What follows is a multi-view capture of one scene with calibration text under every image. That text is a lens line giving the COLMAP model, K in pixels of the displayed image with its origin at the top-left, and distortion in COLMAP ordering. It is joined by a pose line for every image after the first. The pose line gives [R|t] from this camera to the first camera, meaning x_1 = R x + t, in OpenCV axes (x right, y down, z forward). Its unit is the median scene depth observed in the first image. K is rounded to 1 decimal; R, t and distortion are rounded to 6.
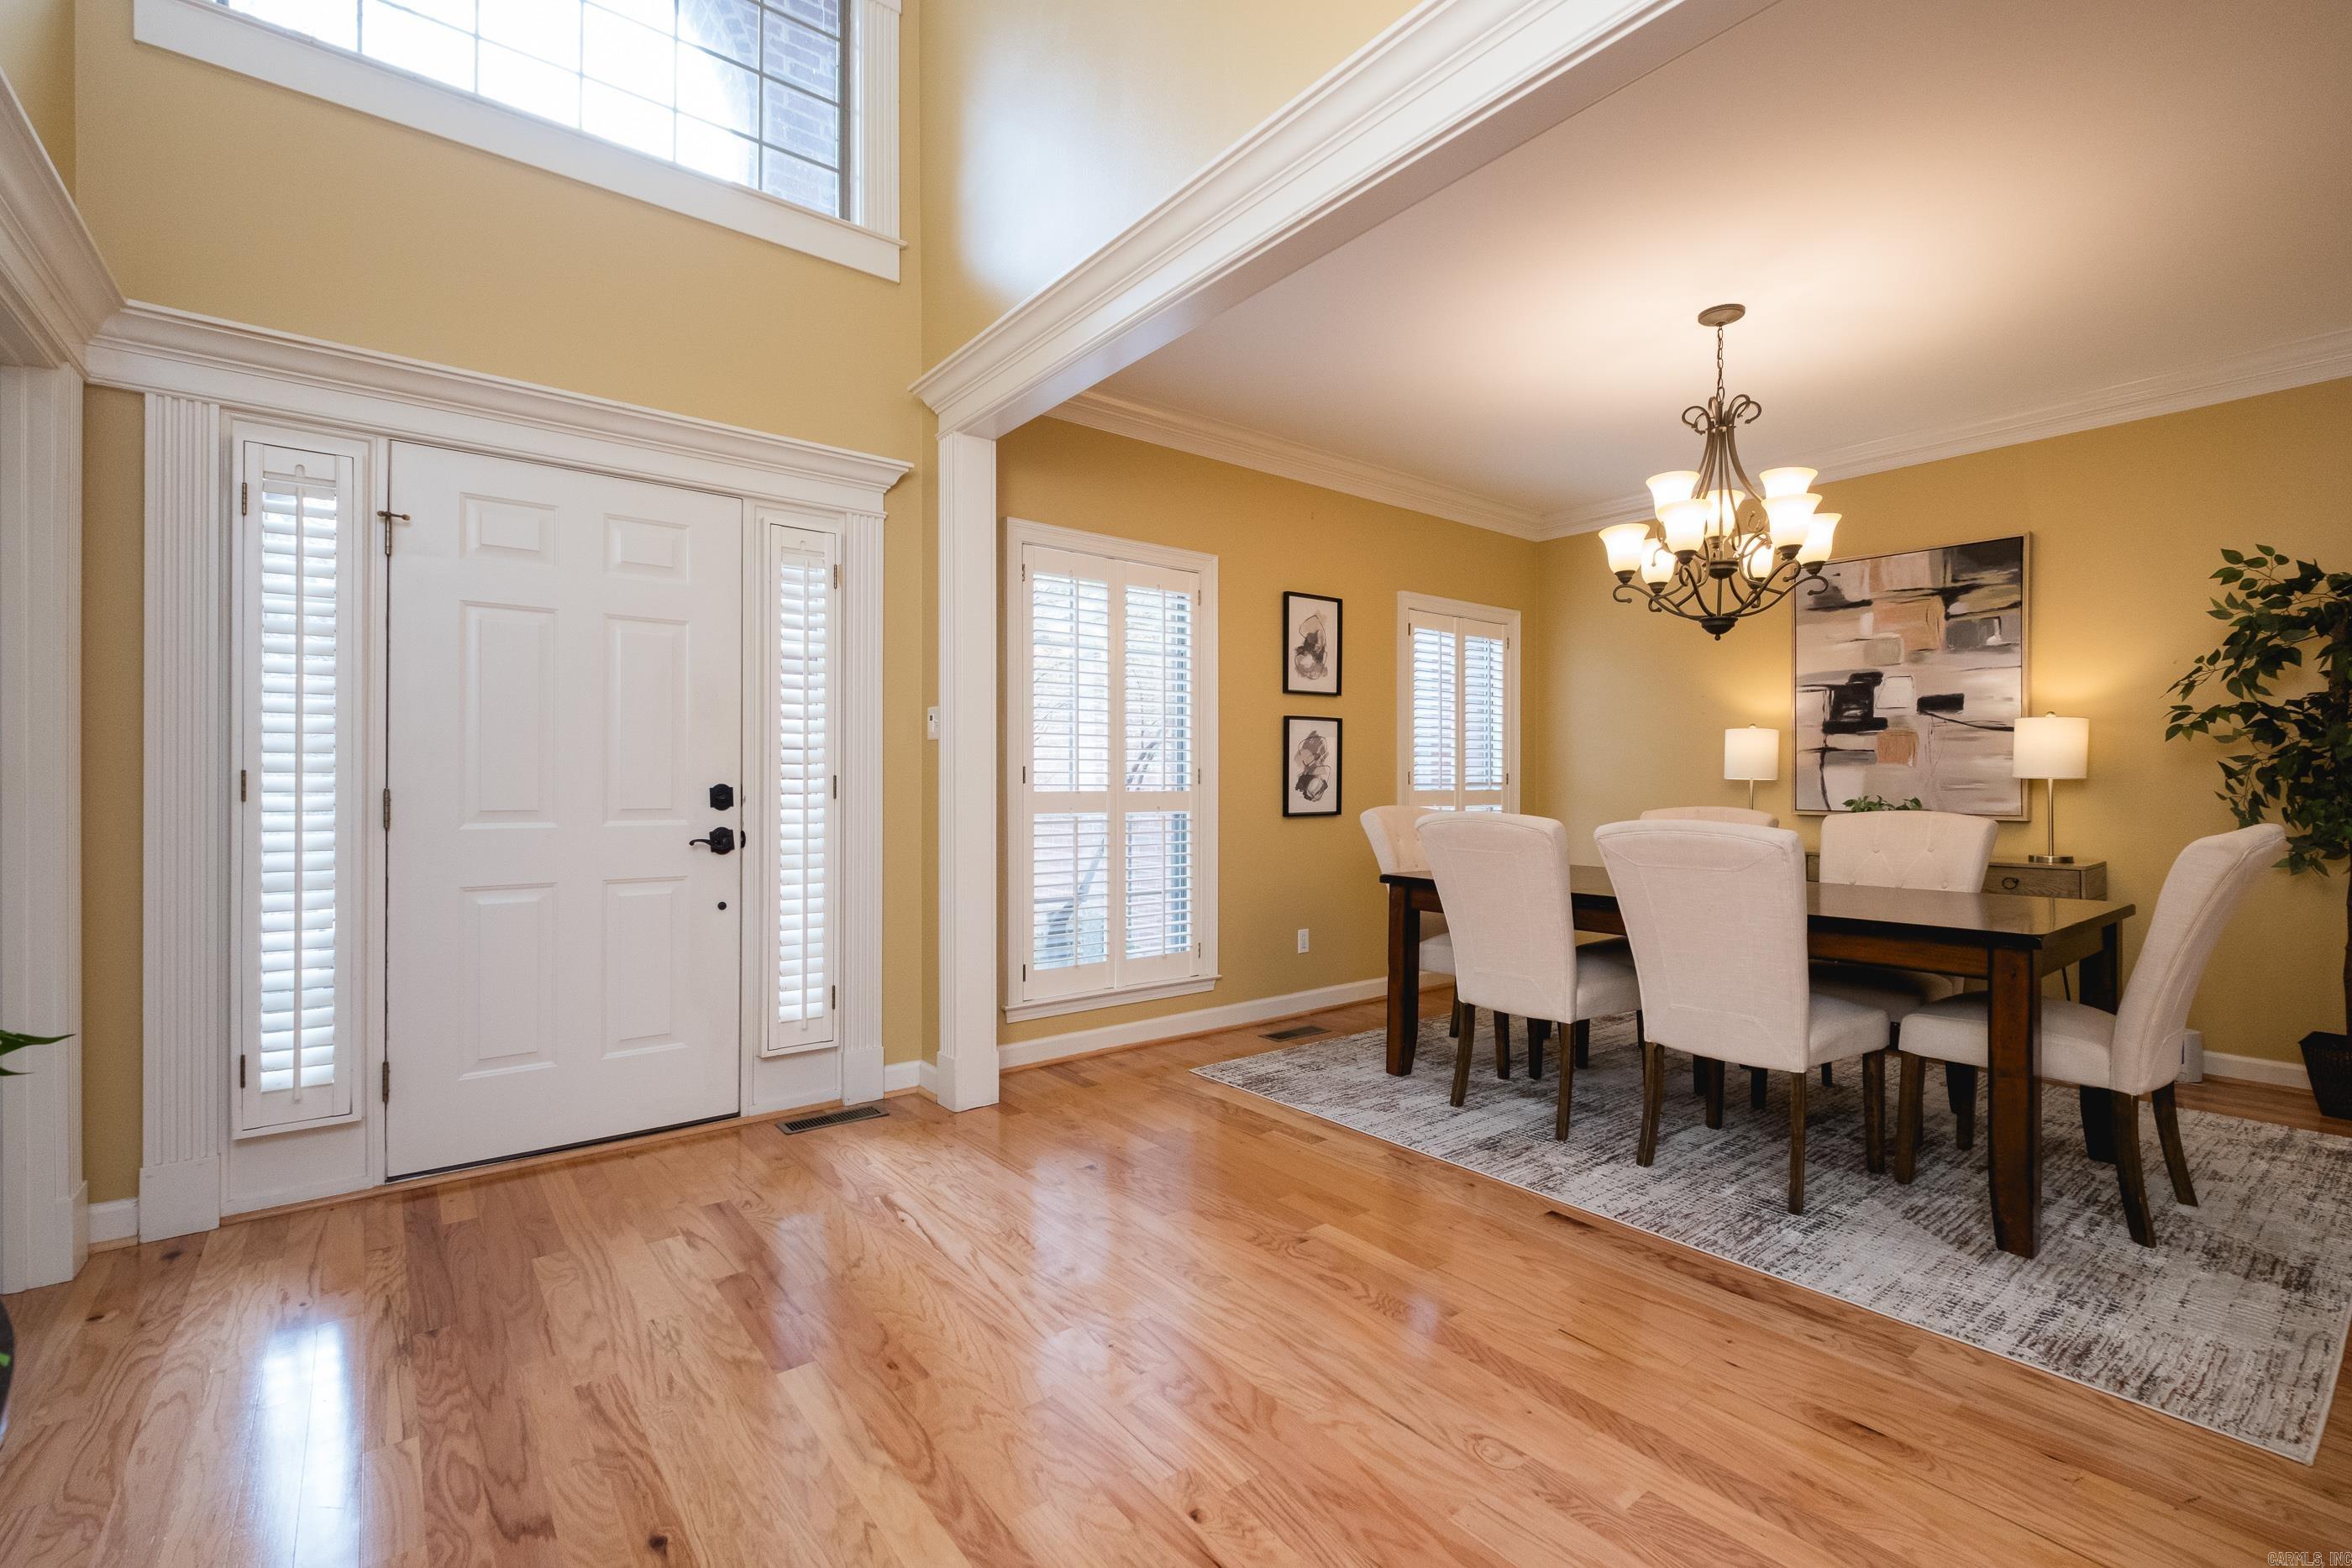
lens RADIAL K [[1019.3, 0, 1181.8], [0, 1019.3, 782.6], [0, 0, 1]] dist [0.002758, -0.000479]
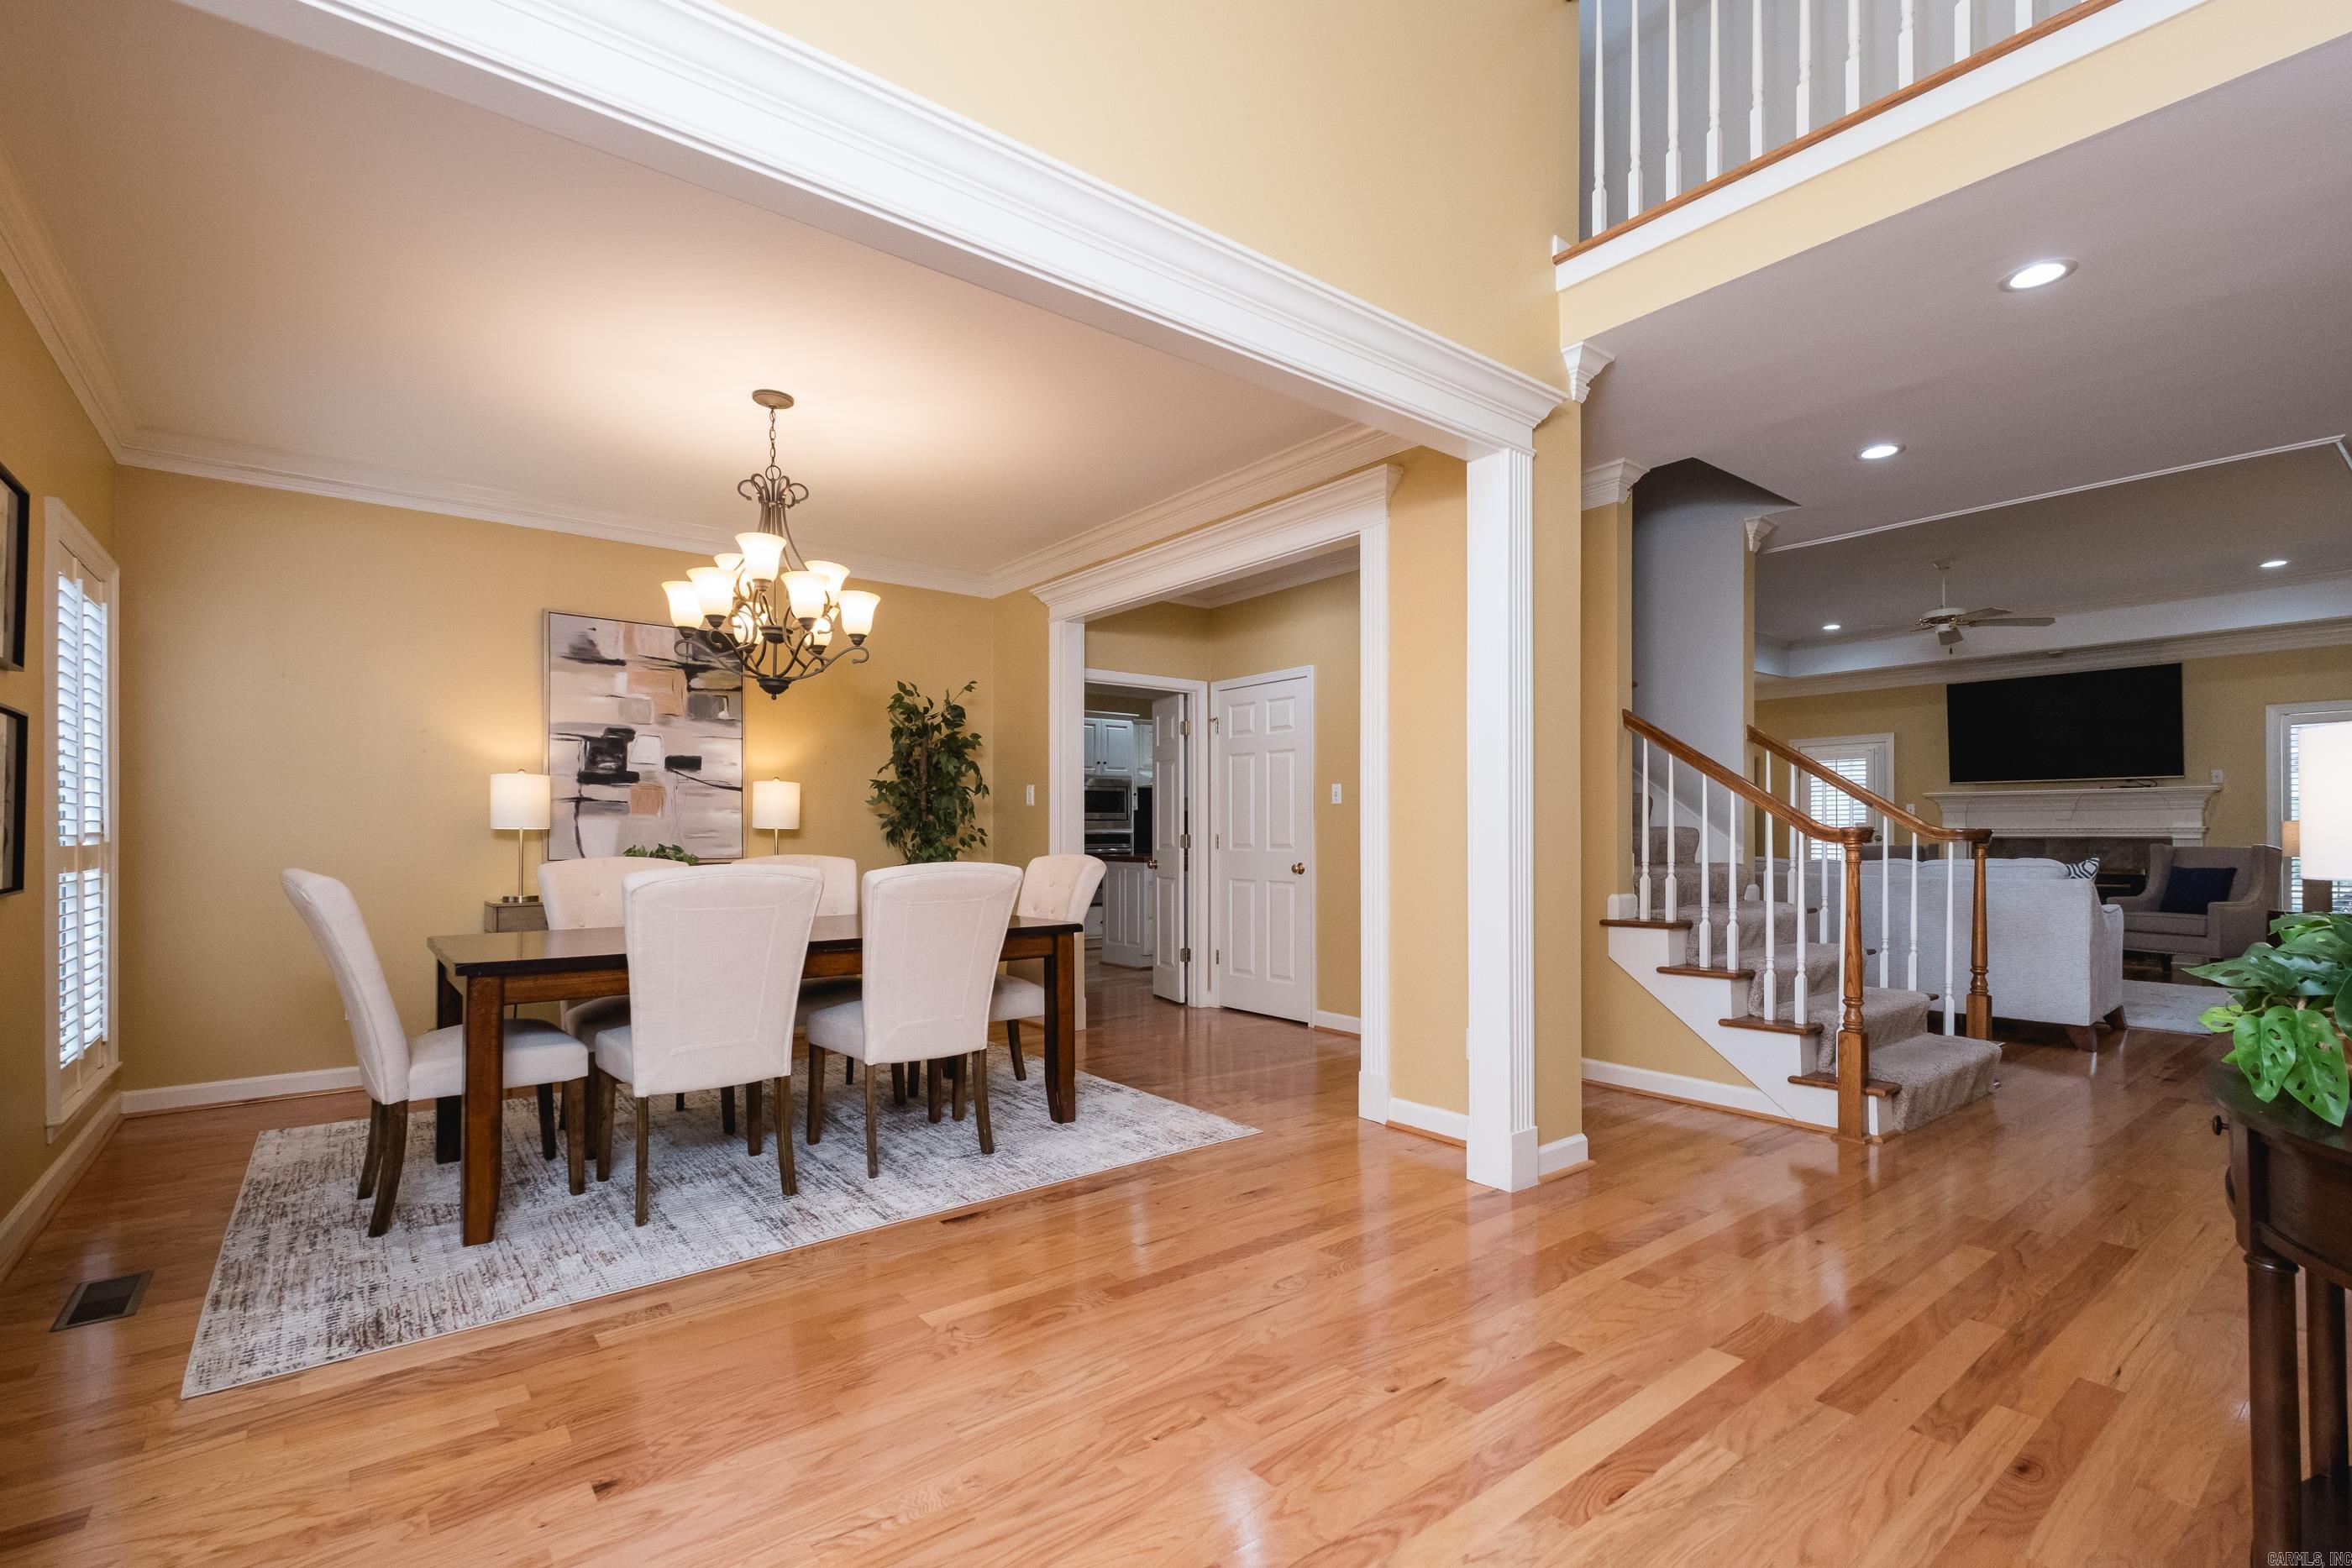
lens RADIAL K [[1061.5, 0, 1198.8], [0, 1061.5, 831.4], [0, 0, 1]] dist [-0.000369, -0.000632]
pose [[-0.017687, -0.000422, 0.999843, -0.579937], [0.001774, 0.999998, 0.000453, 0.000069], [-0.999842, 0.001782, -0.017686, 0.548023]]
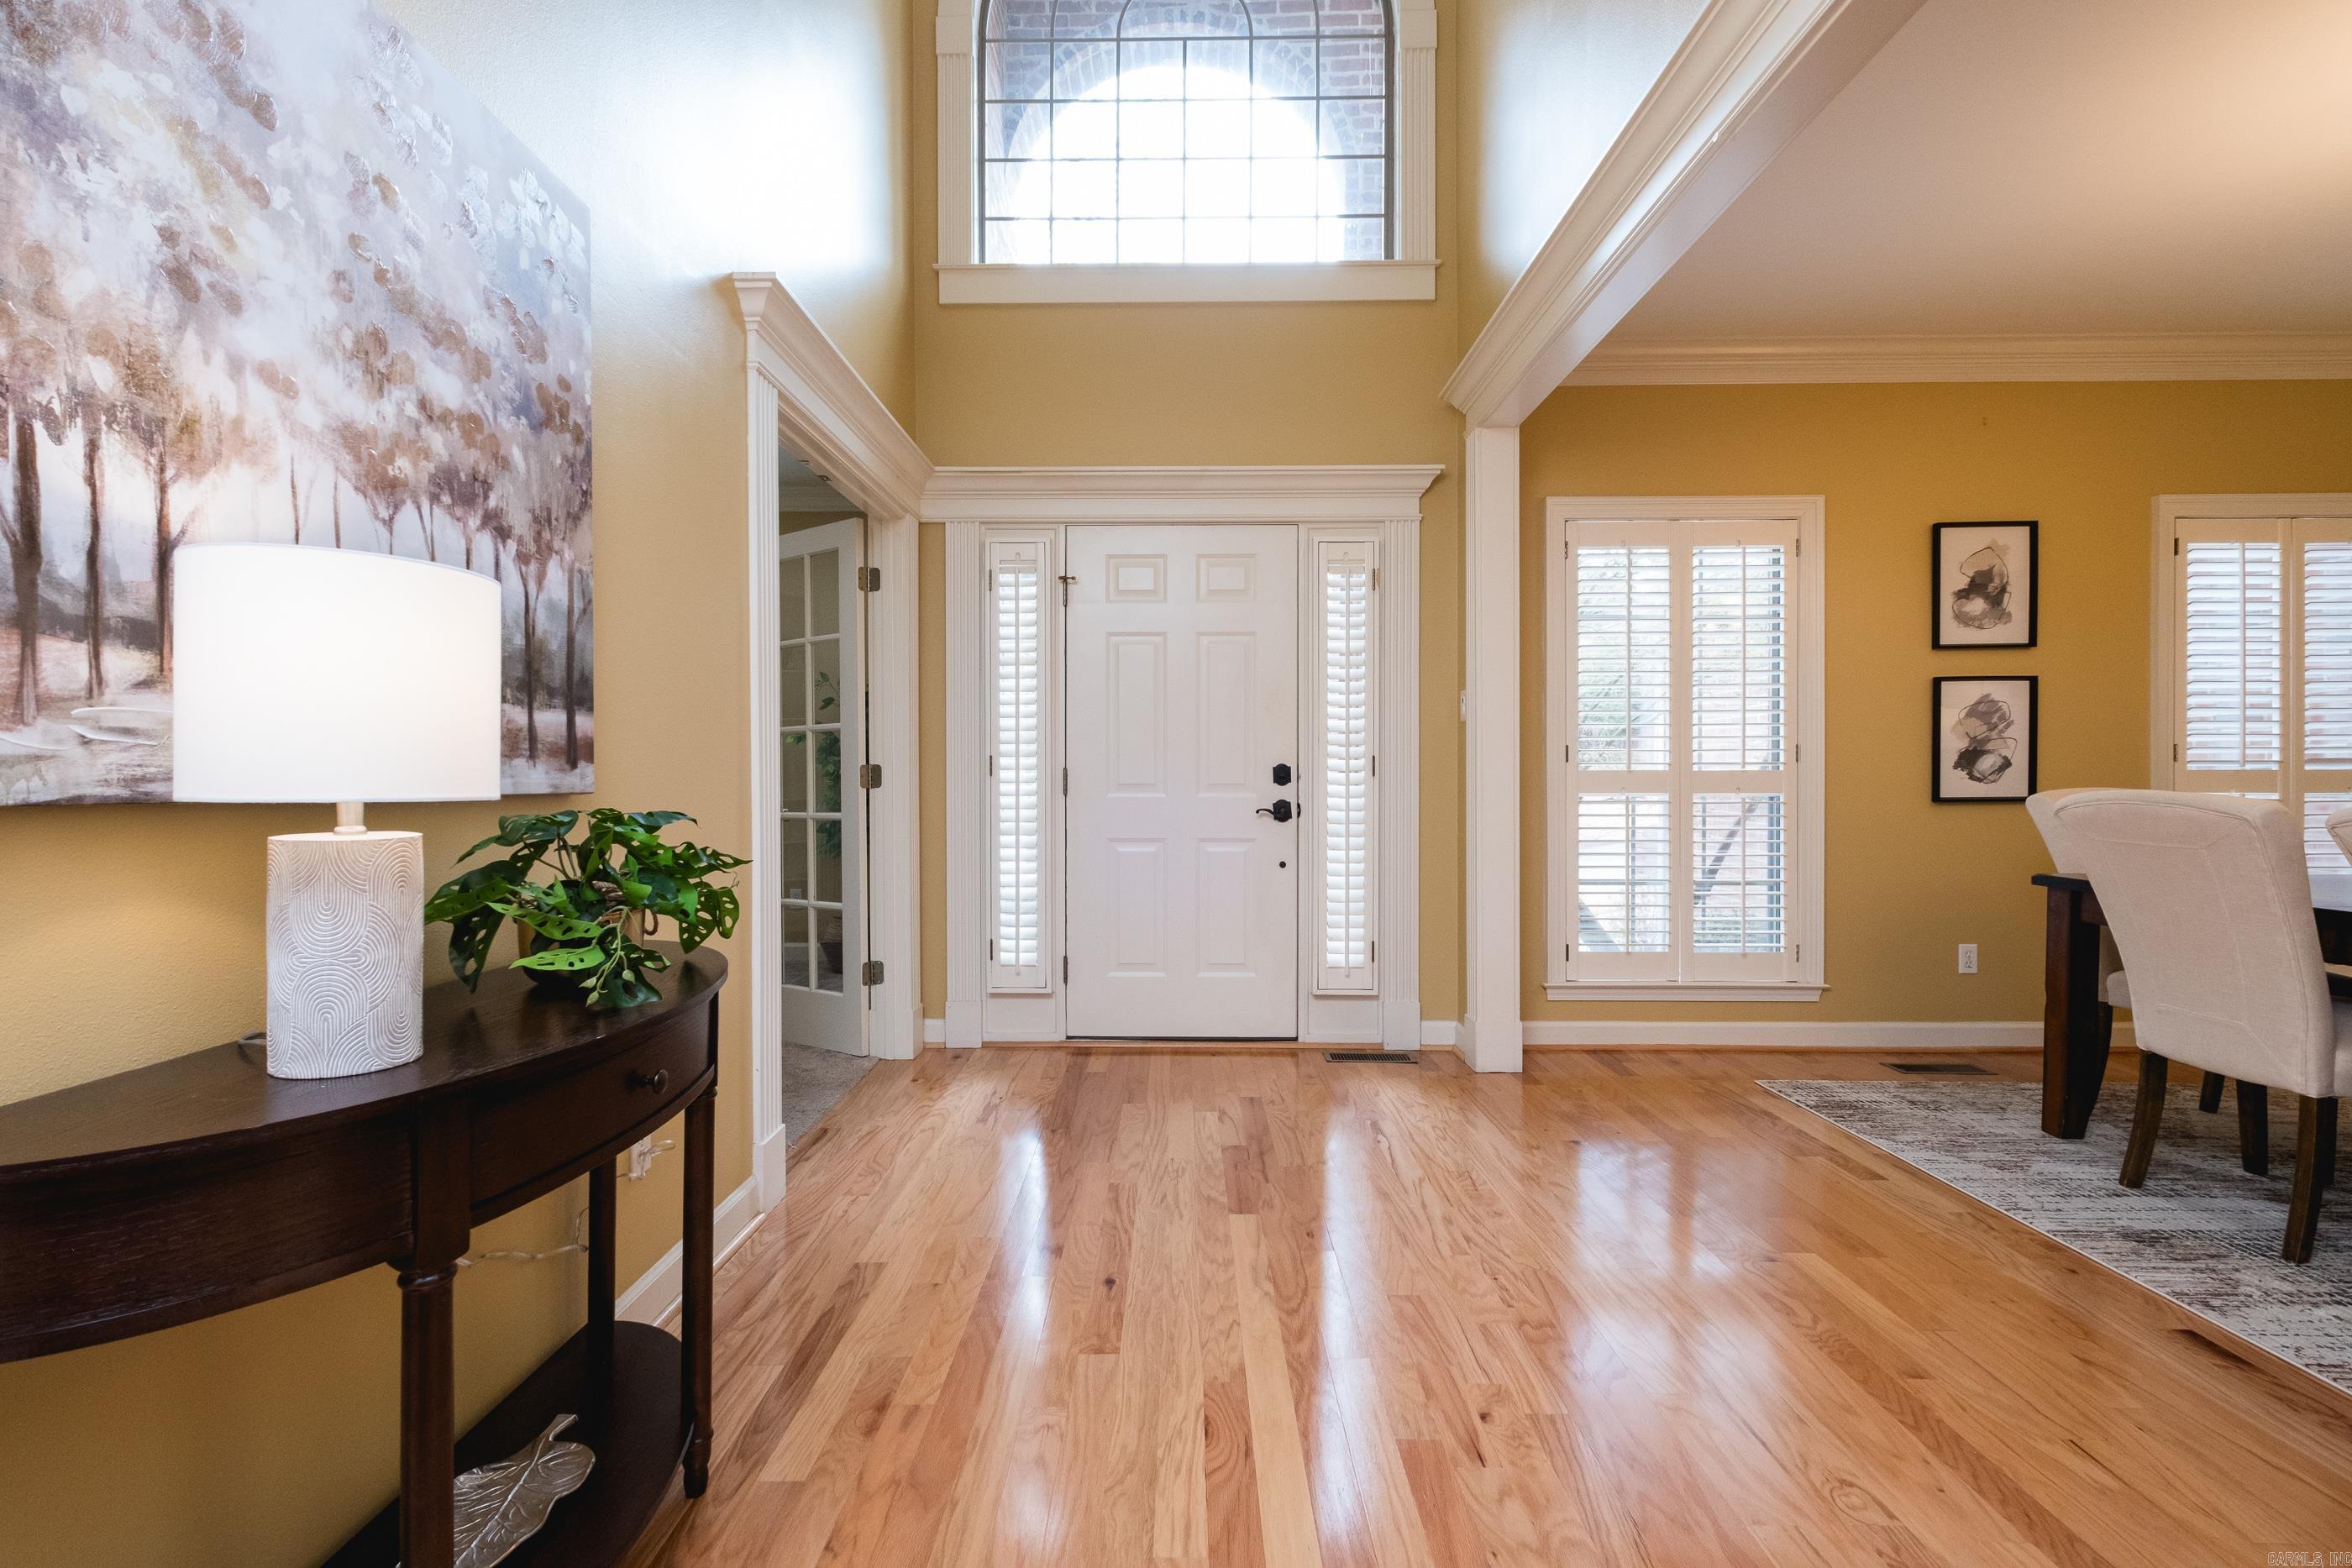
lens RADIAL K [[1022.6, 0, 1151.9], [0, 1022.6, 774.1], [0, 0, 1]] dist [-0.001160, -0.000852]
pose [[0.770258, -0.003281, -0.637724, 0.188890], [0.003483, 0.999993, -0.000937, 0.013384], [0.637723, -0.001500, 0.770265, -0.028997]]
